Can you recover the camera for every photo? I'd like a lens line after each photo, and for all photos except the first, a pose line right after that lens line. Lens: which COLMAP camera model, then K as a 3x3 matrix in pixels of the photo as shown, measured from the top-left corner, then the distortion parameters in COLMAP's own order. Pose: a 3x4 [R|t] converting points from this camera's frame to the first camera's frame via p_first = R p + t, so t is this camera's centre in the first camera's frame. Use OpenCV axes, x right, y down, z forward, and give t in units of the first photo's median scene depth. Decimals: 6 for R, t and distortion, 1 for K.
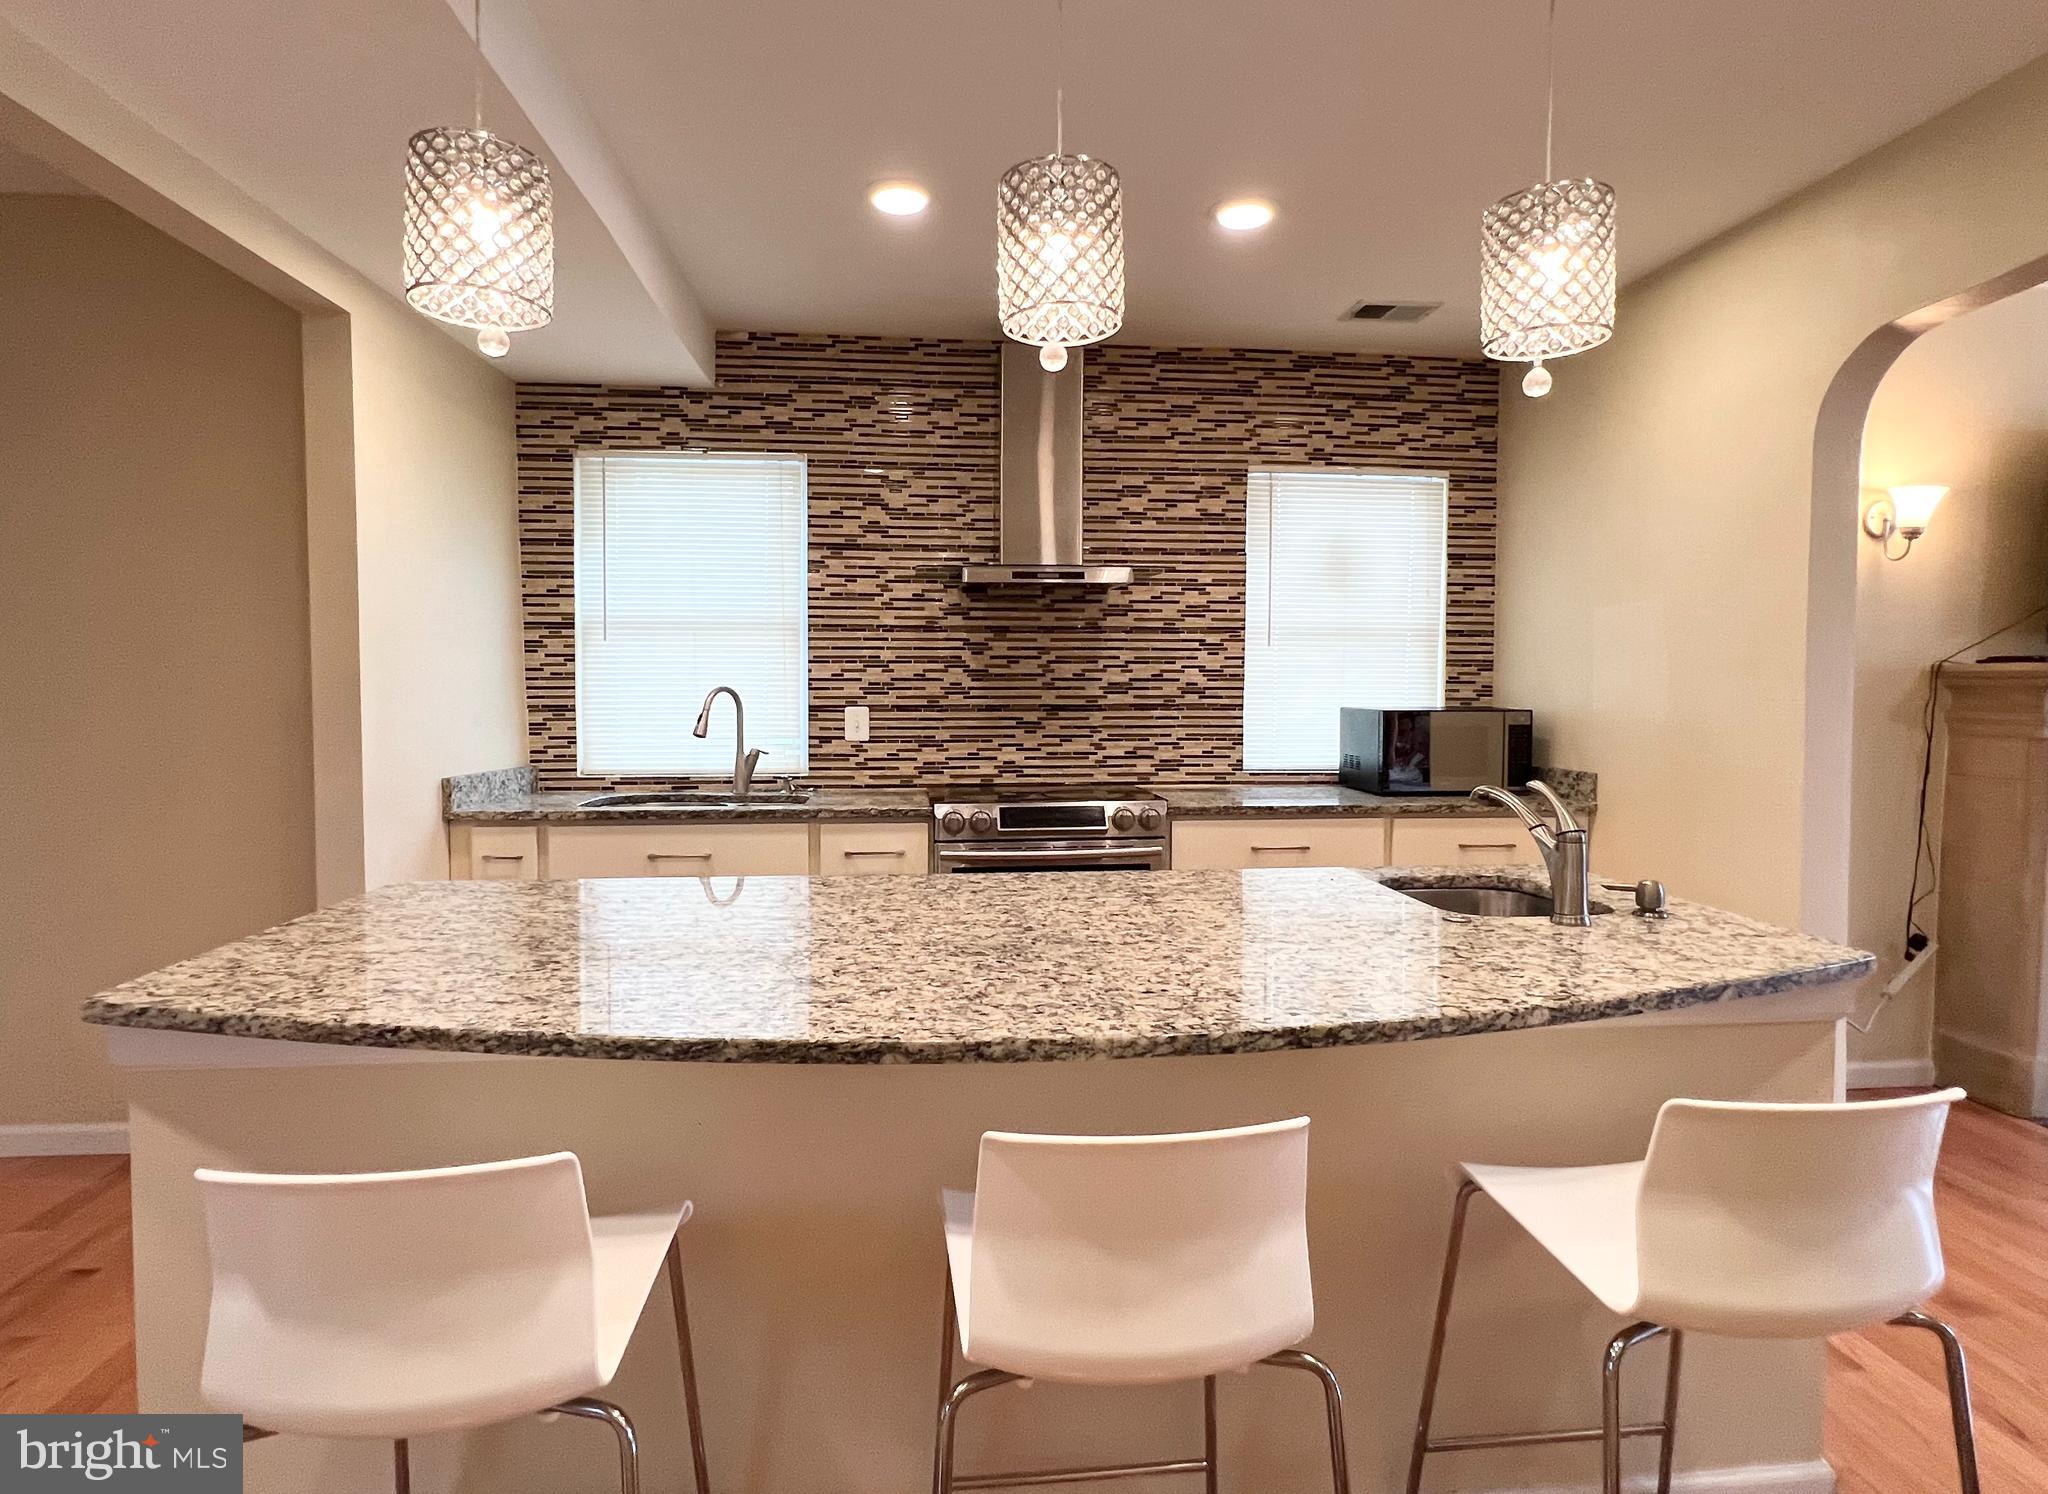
lens RADIAL K [[1044.9, 0, 1028.4], [0, 1044.9, 731.4], [0, 0, 1]] dist [-0.000504, 0.000235]
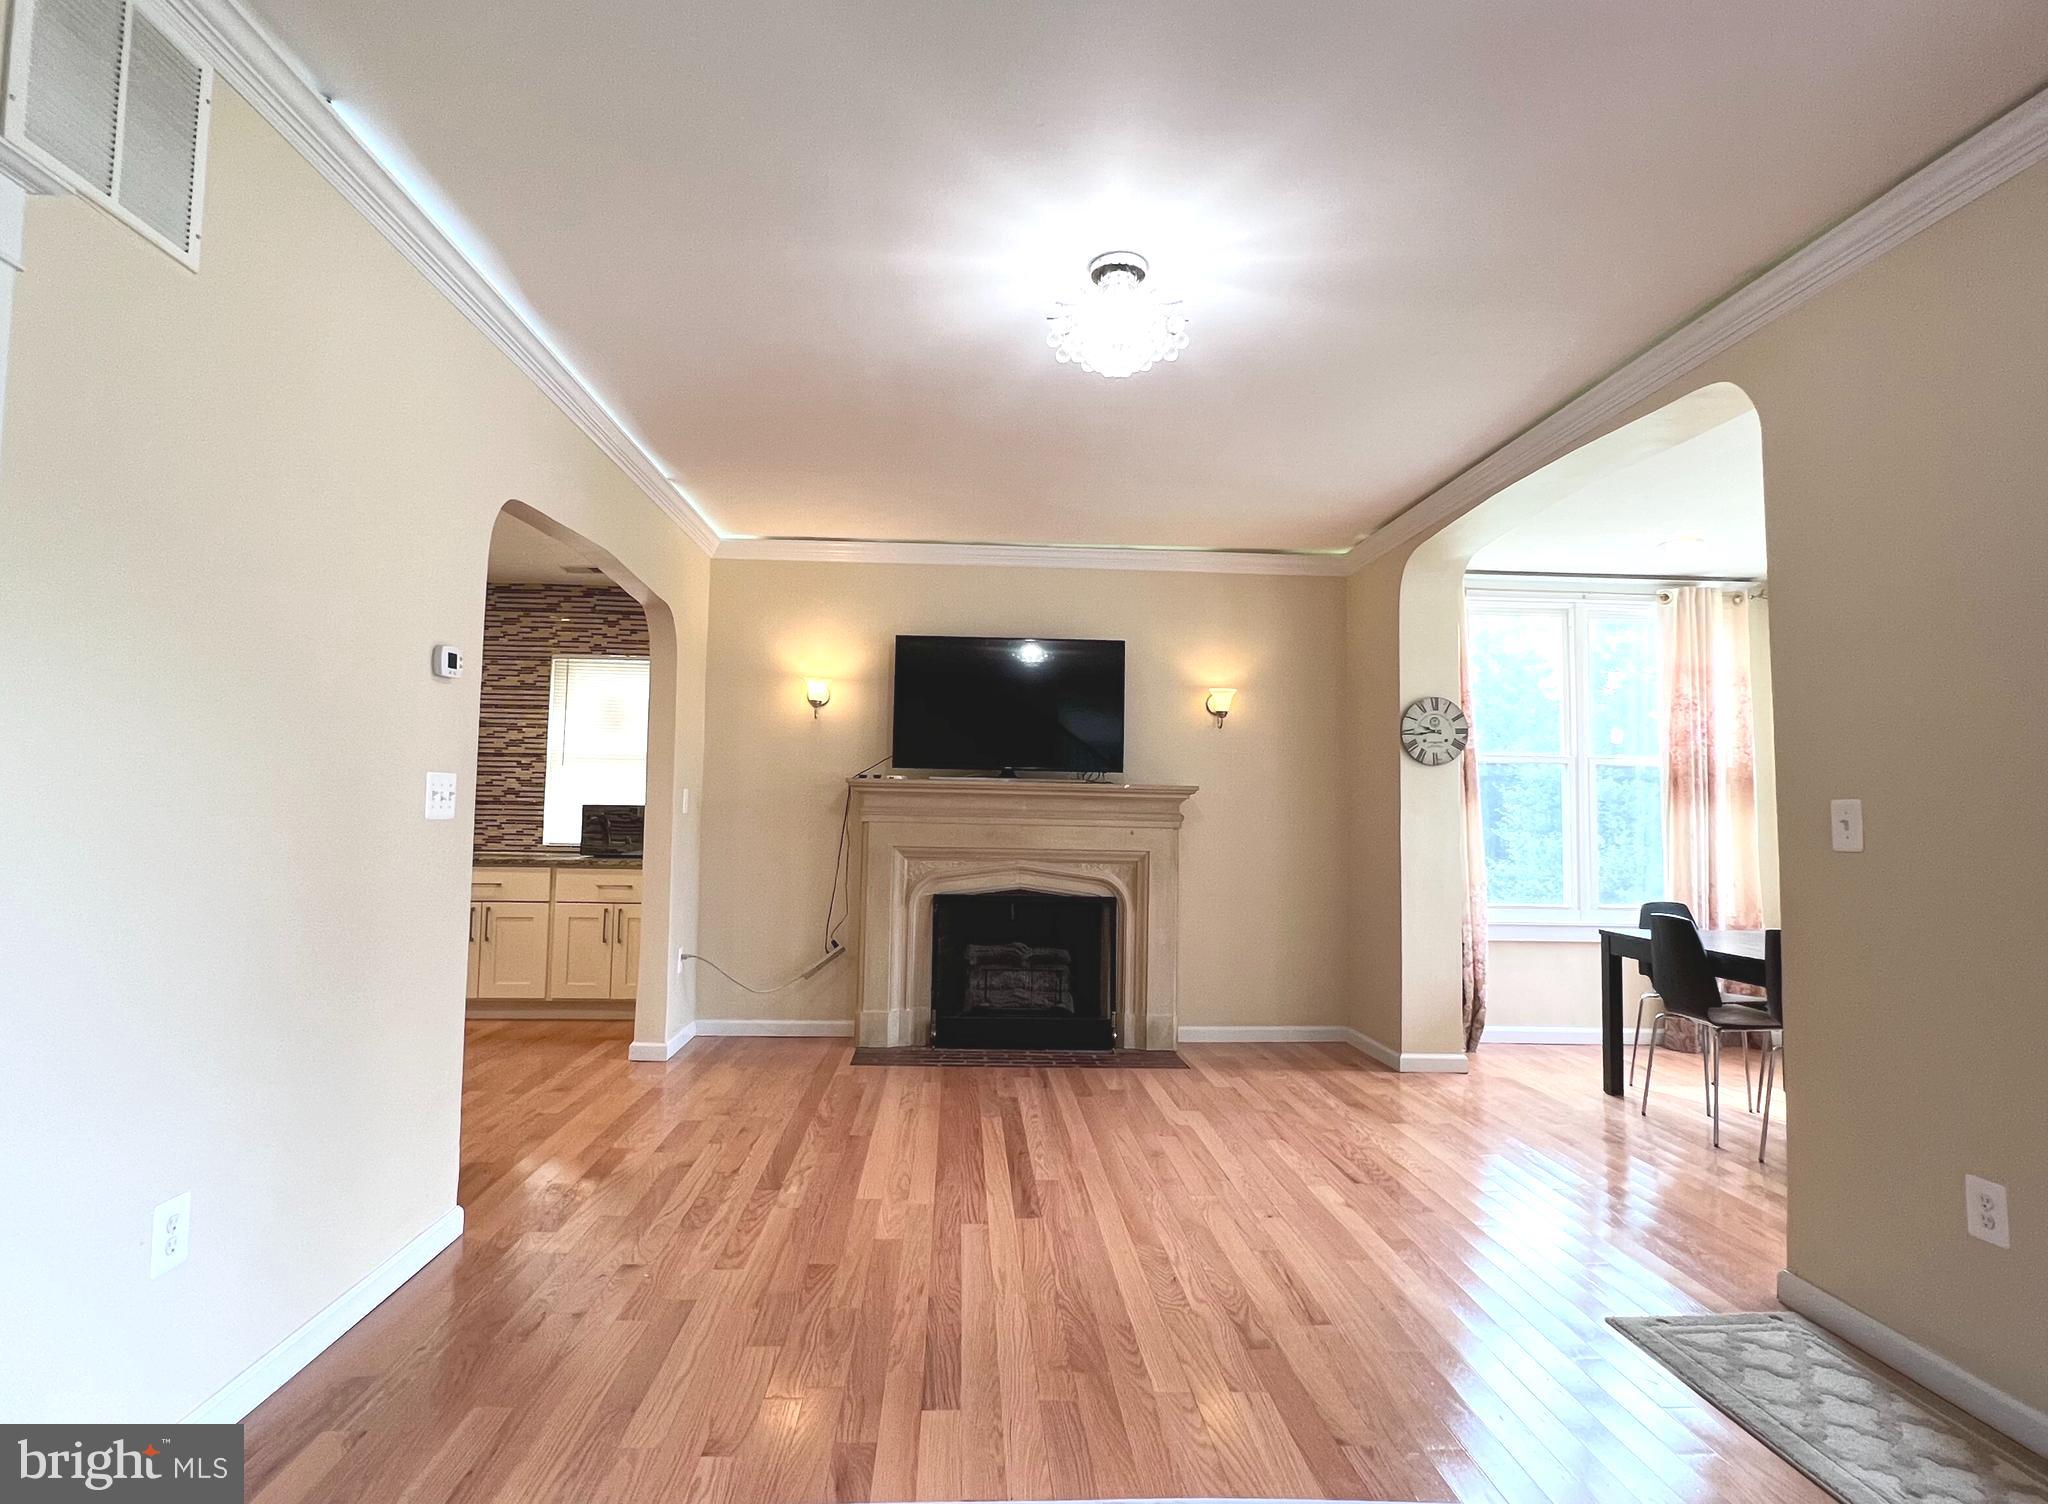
lens RADIAL K [[1044.9, 0, 1012.5], [0, 1044.9, 744.4], [0, 0, 1]] dist [-0.000504, 0.000235]
pose [[0.999003, 0.014271, -0.042292, 0.992743], [-0.018844, 0.993778, -0.109776, 0.048601], [0.040462, 0.110464, 0.993056, -0.563353]]
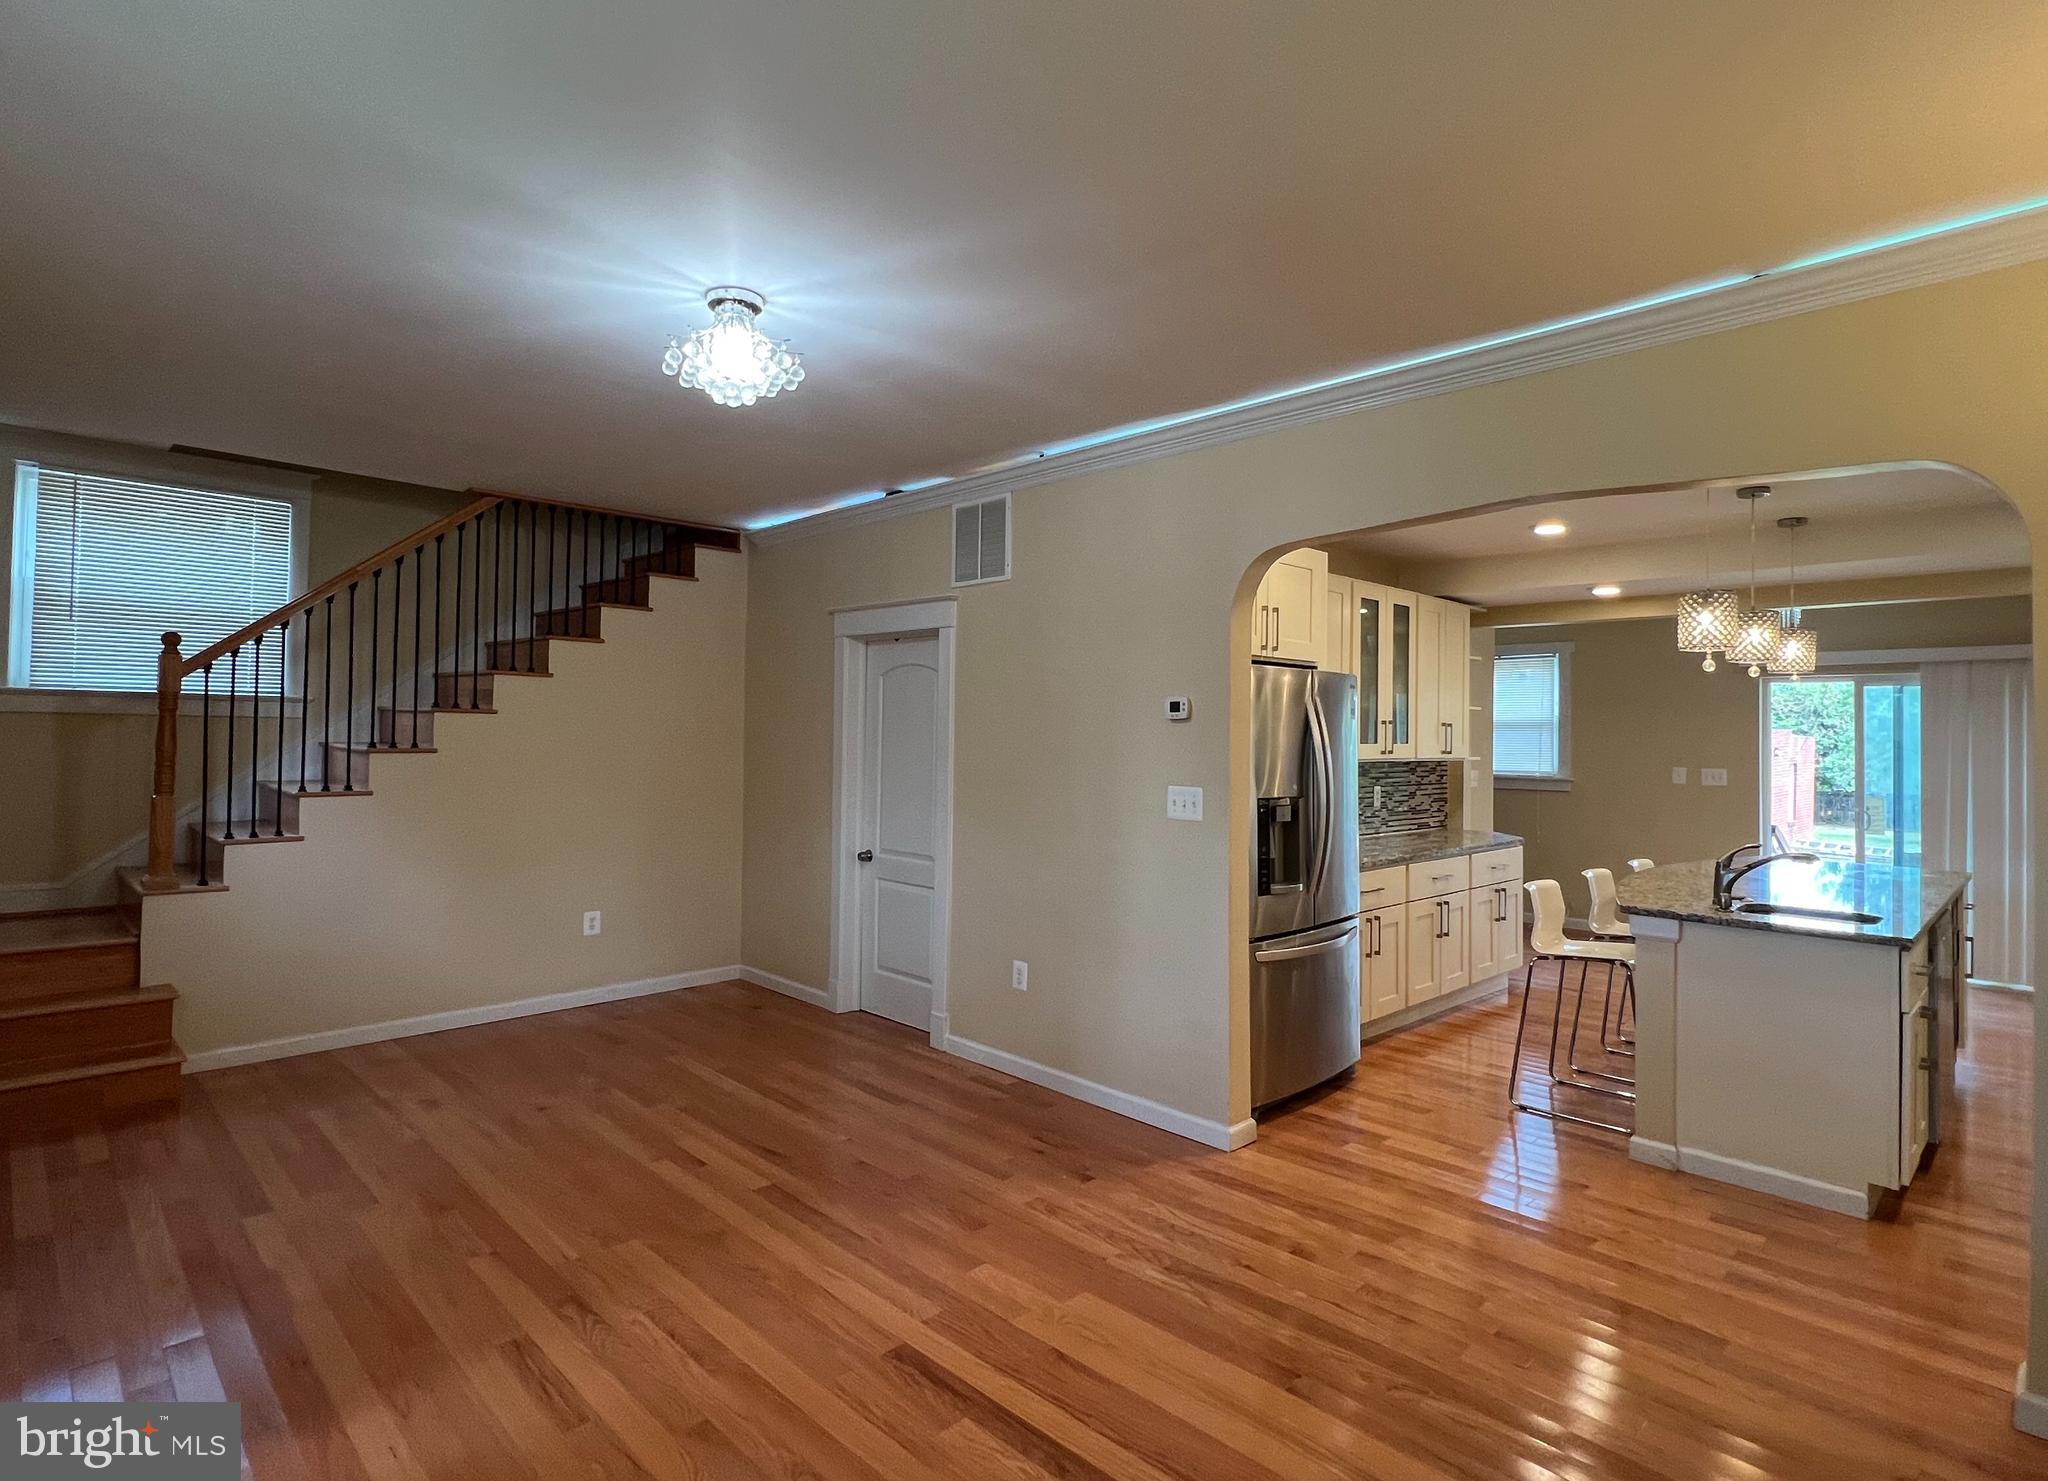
lens RADIAL K [[1050.3, 0, 1019.1], [0, 1050.3, 731.6], [0, 0, 1]] dist [-0.005670, -0.000630]
pose [[-0.773044, -0.015247, -0.634169, 1.319329], [-0.048419, 0.998213, 0.035022, -0.079288], [0.632502, 0.057779, -0.772401, 0.753630]]
